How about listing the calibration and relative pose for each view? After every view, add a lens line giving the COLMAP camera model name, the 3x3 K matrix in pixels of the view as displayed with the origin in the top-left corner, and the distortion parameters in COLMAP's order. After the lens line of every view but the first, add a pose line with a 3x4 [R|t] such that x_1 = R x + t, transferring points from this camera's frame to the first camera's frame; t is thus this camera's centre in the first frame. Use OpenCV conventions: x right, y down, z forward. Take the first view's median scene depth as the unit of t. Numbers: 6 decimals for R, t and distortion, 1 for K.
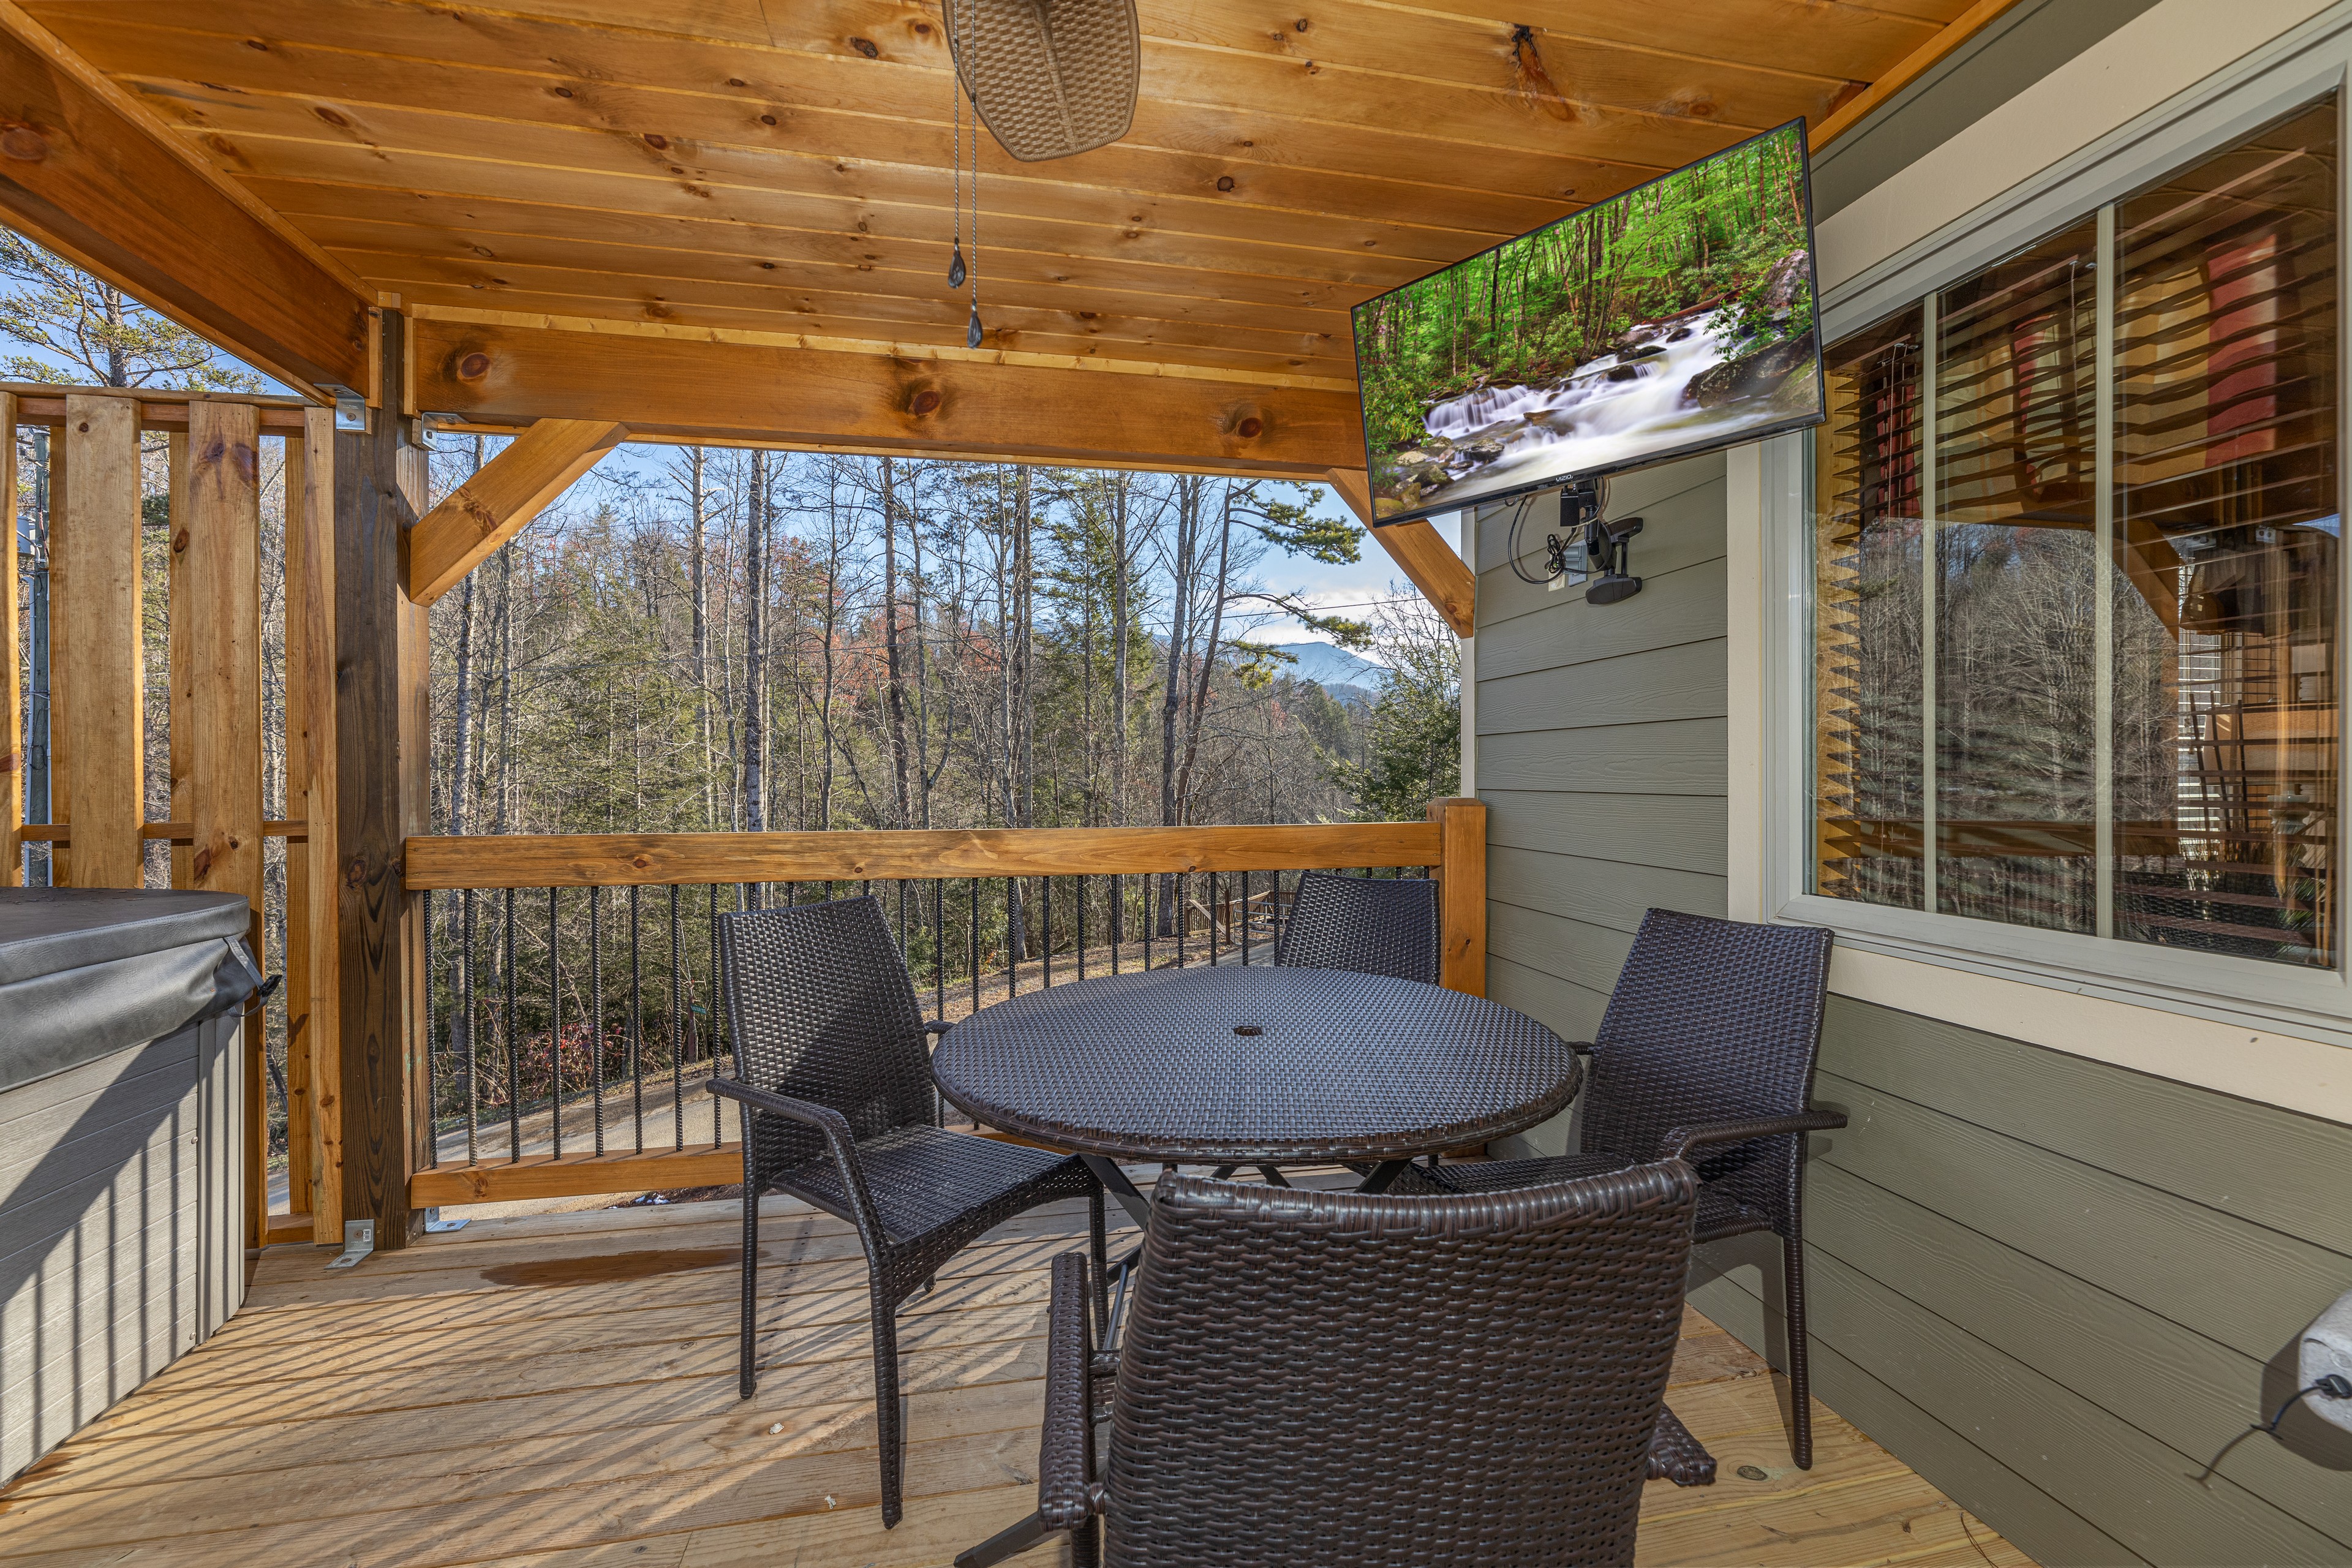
lens RADIAL K [[947.9, 0, 1168.8], [0, 947.9, 778.8], [0, 0, 1]] dist [0.000321, 0.000058]
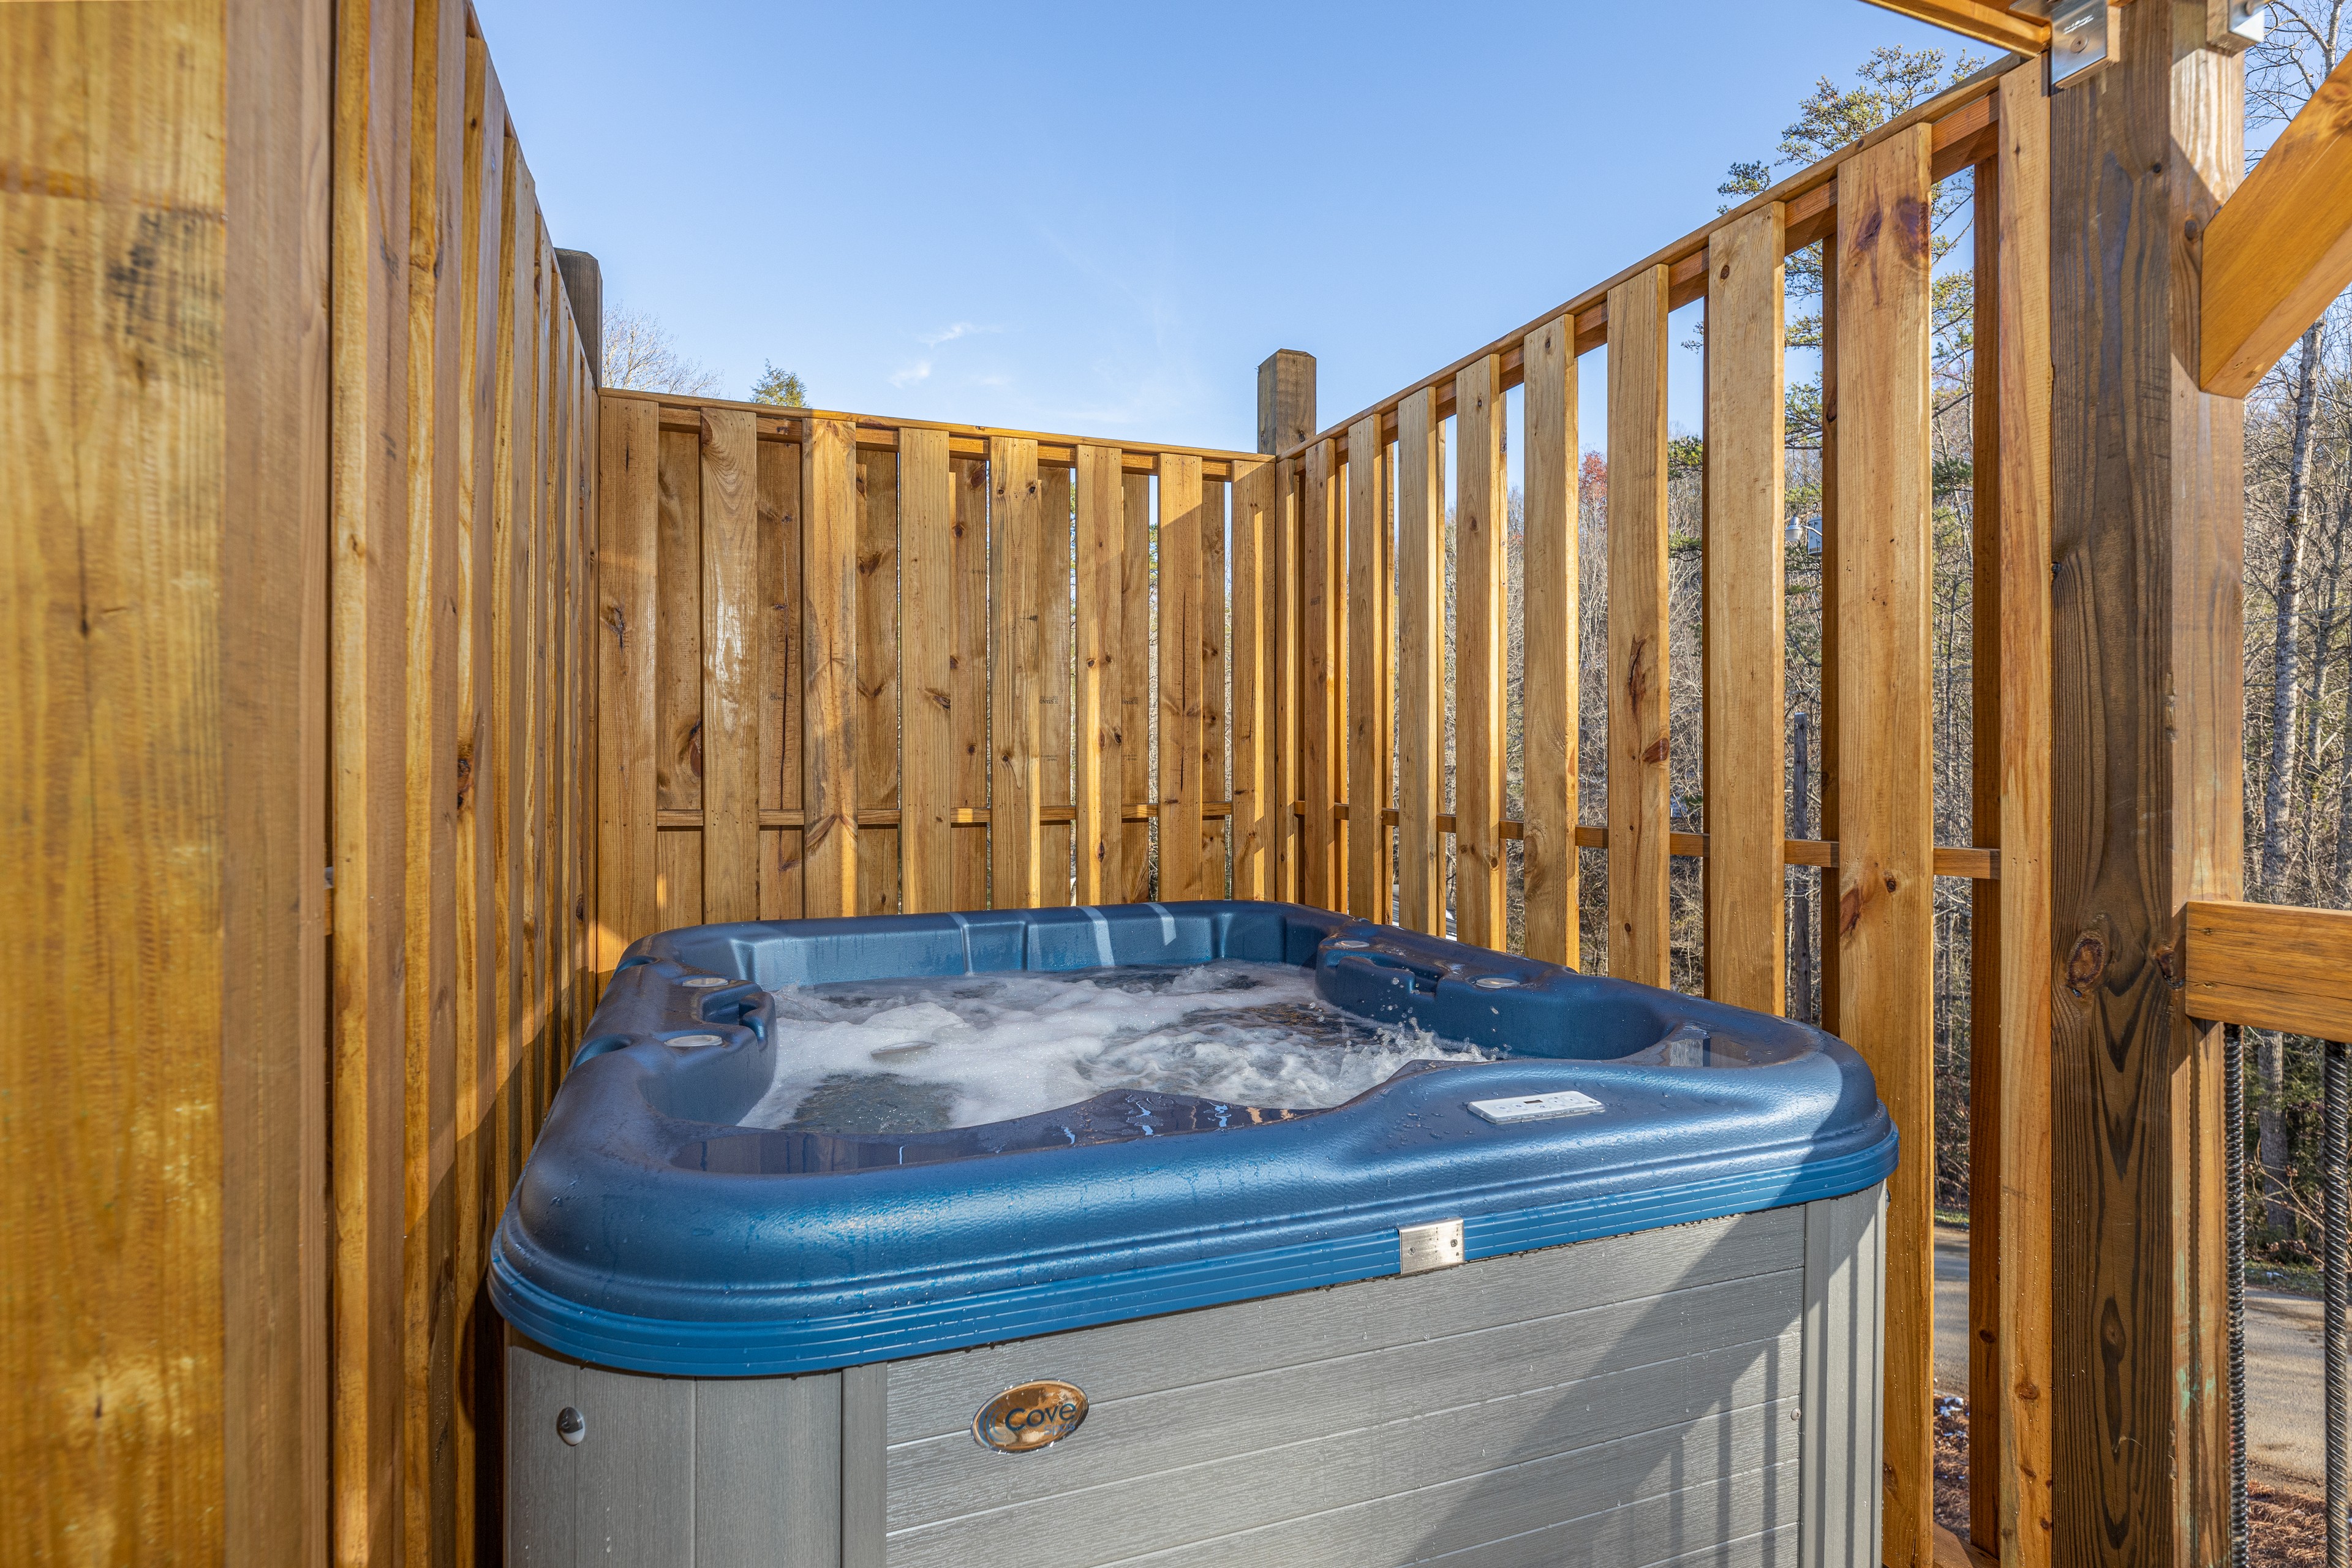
lens RADIAL K [[1186.5, 0, 1172.1], [0, 1186.5, 774.6], [0, 0, 1]] dist [-0.003947, -0.000954]
pose [[0.176867, 0.007266, -0.984208, -0.313719], [-0.003708, 0.999971, 0.006716, -0.001963], [0.984228, 0.002461, 0.176888, 0.396725]]
